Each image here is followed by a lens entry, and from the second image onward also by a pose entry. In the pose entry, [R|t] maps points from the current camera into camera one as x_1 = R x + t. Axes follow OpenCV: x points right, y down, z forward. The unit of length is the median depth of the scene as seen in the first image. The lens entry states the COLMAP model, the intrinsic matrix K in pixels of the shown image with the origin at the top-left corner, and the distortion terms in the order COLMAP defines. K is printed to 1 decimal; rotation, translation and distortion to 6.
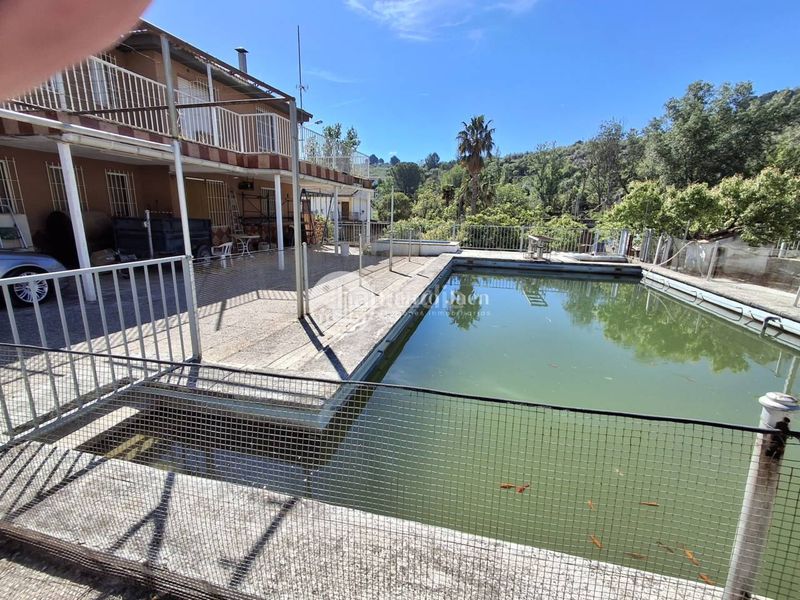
lens RADIAL K [[368.2, 0, 400.9], [0, 368.2, 301.9], [0, 0, 1]] dist [0.020915, 0.000661]
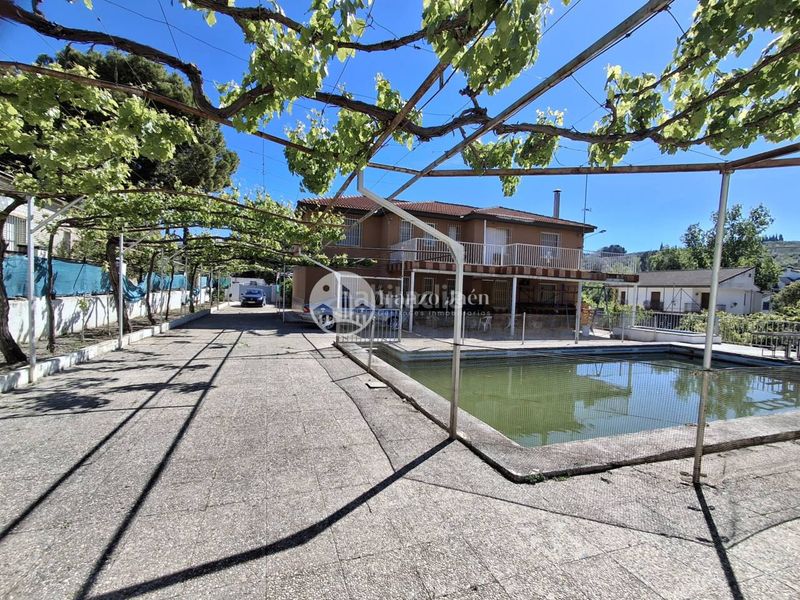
lens RADIAL K [[369.4, 0, 398.0], [0, 369.4, 304.8], [0, 0, 1]] dist [0.000711, 0.010845]
pose [[0.567151, 0.031130, -0.823026, 0.551454], [-0.218374, 0.969204, -0.113823, 0.056497], [0.794137, 0.244282, 0.556483, -0.224237]]
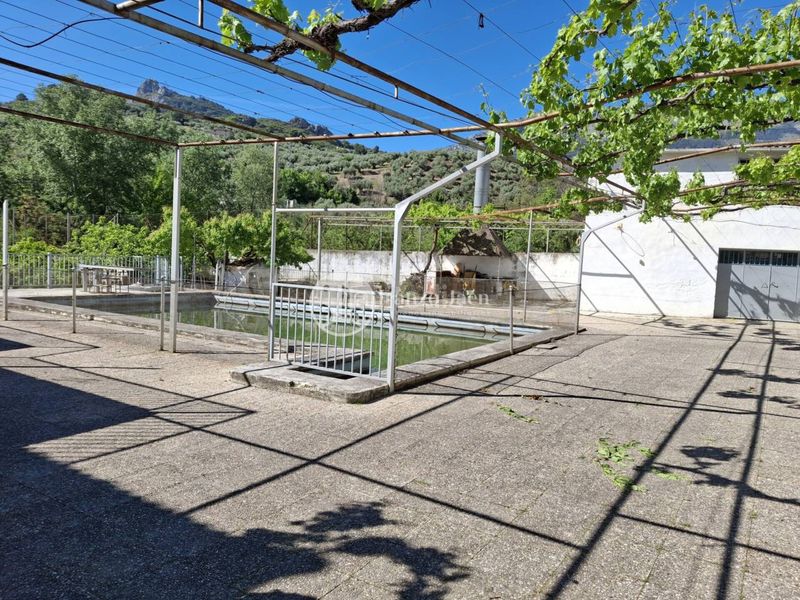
lens RADIAL K [[592.3, 0, 417.0], [0, 592.3, 304.5], [0, 0, 1]] dist [0.050105, -0.081475]
pose [[0.317597, -0.083734, 0.944521, -0.681698], [0.183994, 0.982603, 0.025242, -0.000680], [-0.930203, 0.165770, 0.327479, -0.067427]]
